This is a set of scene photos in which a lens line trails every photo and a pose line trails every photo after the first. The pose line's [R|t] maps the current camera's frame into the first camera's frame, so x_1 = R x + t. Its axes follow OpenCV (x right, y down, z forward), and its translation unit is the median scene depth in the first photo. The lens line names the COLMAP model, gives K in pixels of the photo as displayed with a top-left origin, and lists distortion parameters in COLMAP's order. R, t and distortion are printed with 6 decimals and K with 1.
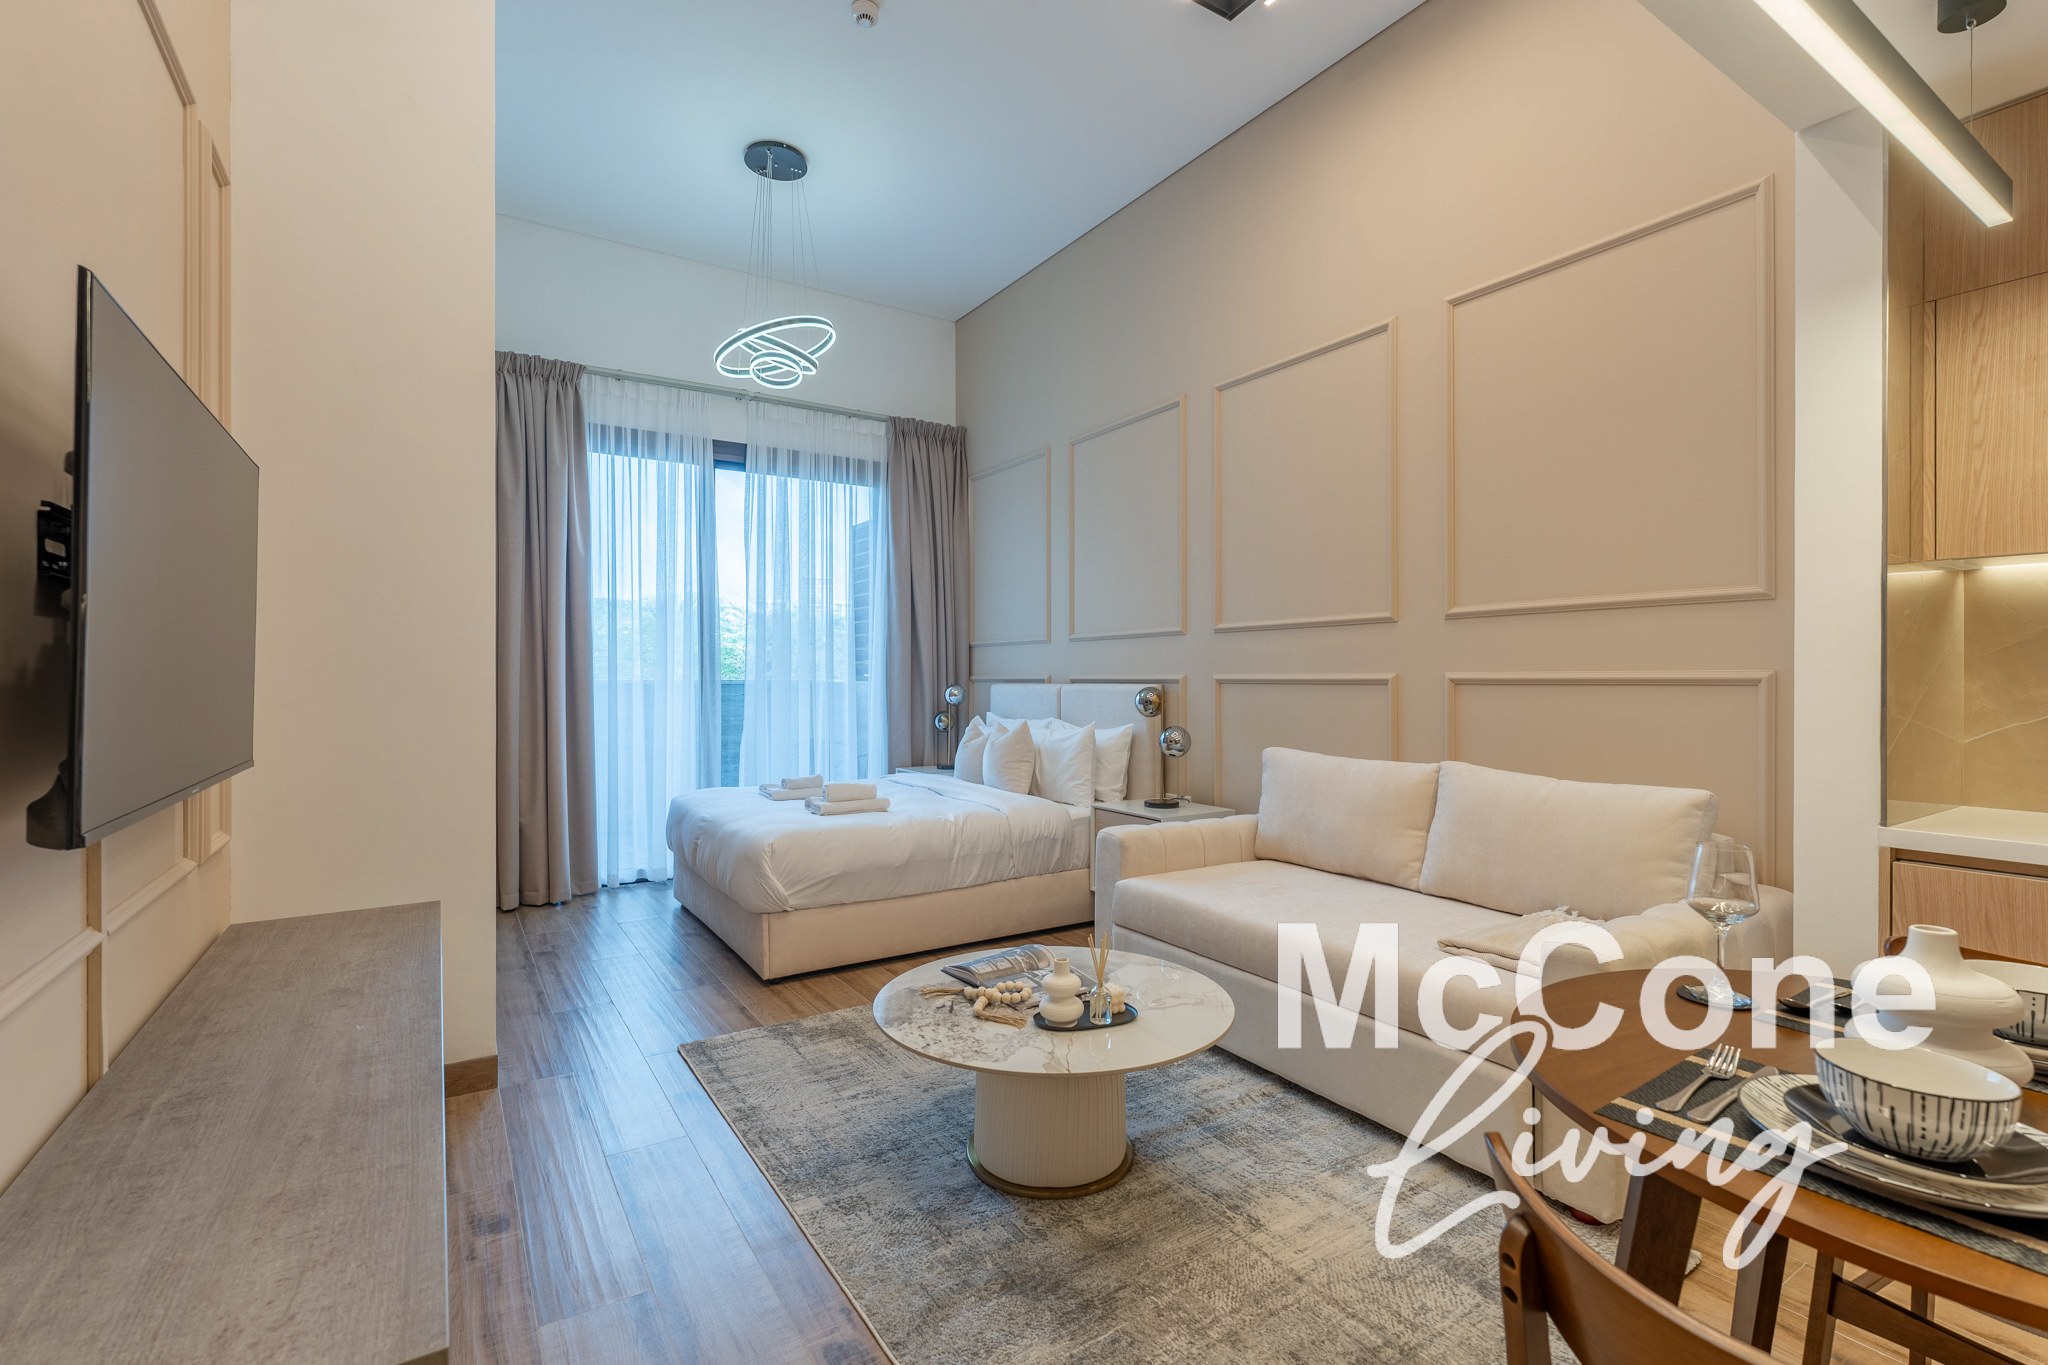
lens RADIAL K [[908.4, 0, 1024.0], [0, 908.4, 682.5], [0, 0, 1]] dist [0.001435, 0.000181]
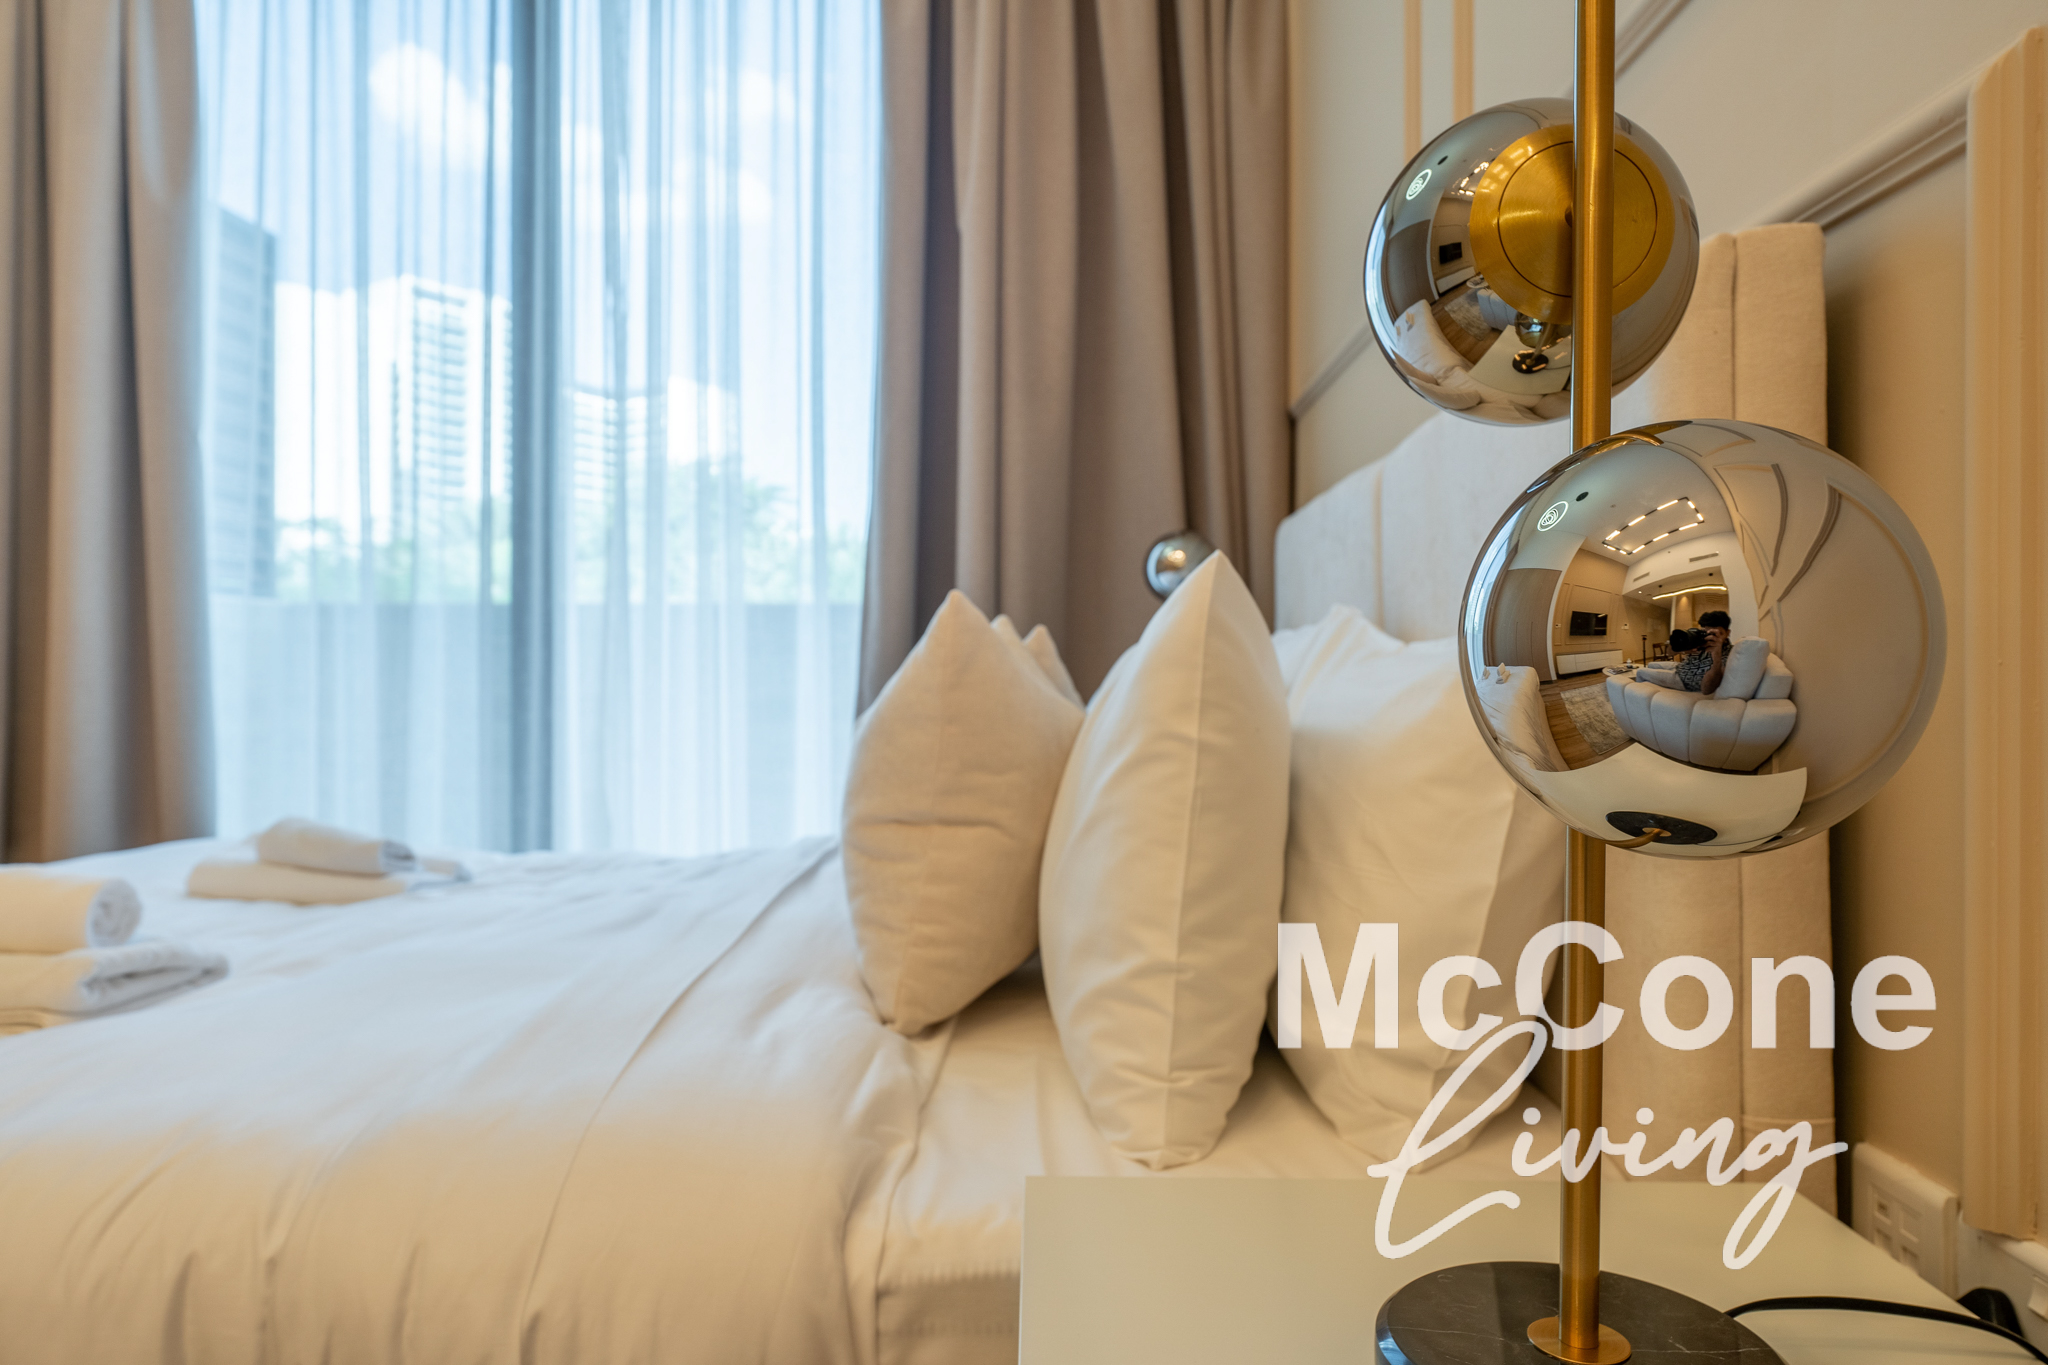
lens RADIAL K [[1364.3, 0, 1024.0], [0, 1364.3, 682.5], [0, 0, 1]] dist [0.002323, 0.000793]
pose [[0.828661, 0.008386, -0.559688, 0.167474], [-0.005312, 0.999961, 0.007117, 0.061794], [0.559726, -0.002924, 0.828673, 0.797250]]
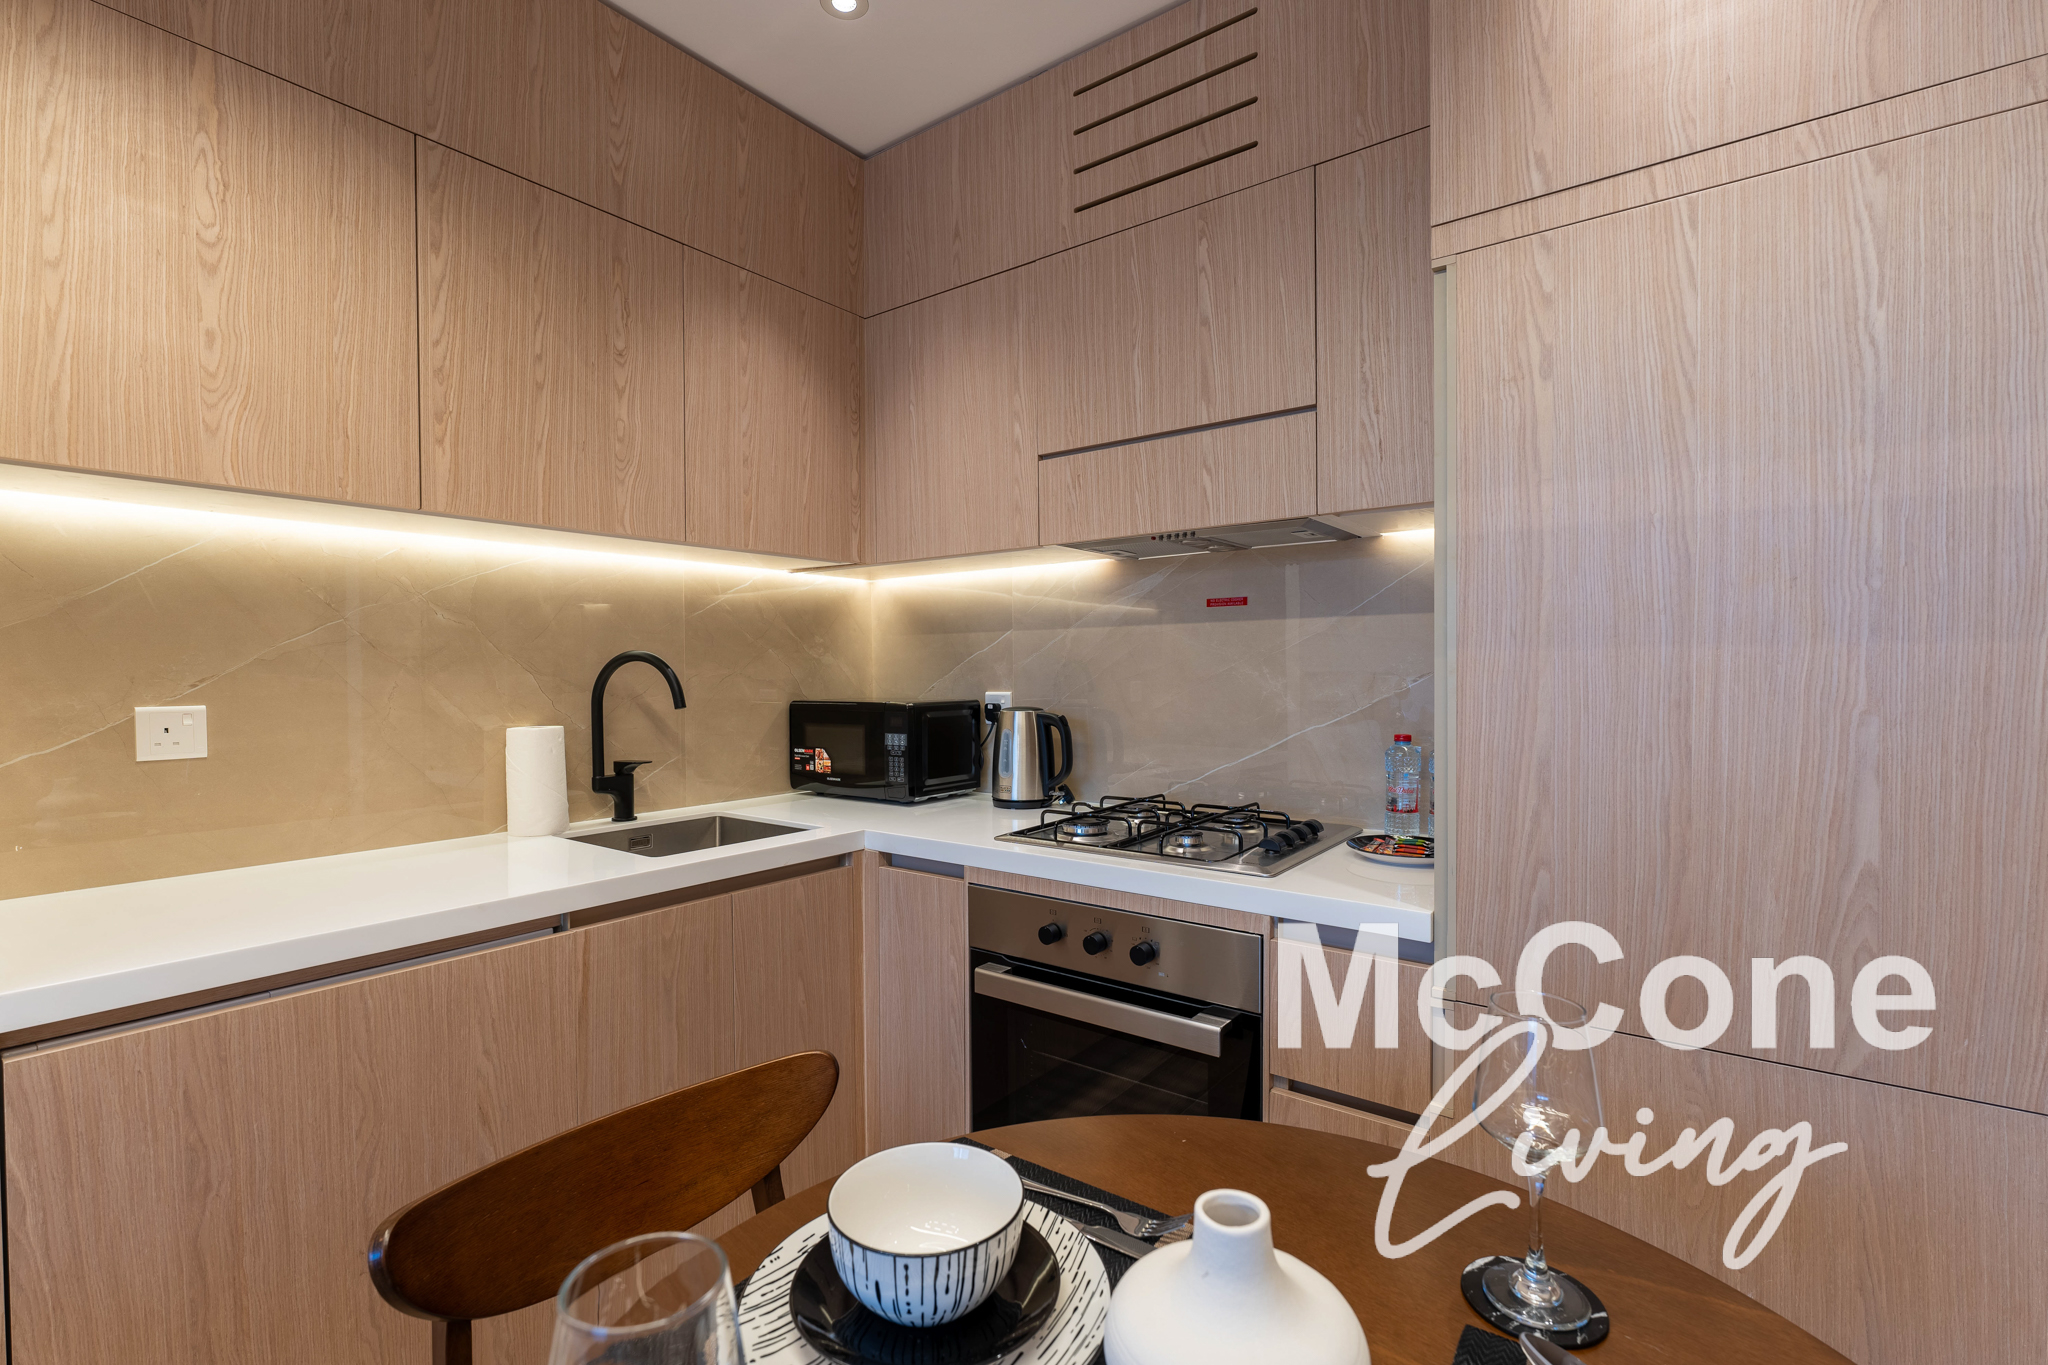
lens RADIAL K [[923.5, 0, 1034.2], [0, 923.5, 690.0], [0, 0, 1]] dist [-0.000043, 0.000309]
pose [[-0.352469, -0.016647, 0.935675, 0.130027], [0.010889, 0.999701, 0.021888, -0.001871], [-0.935760, 0.017903, -0.352182, 0.278453]]
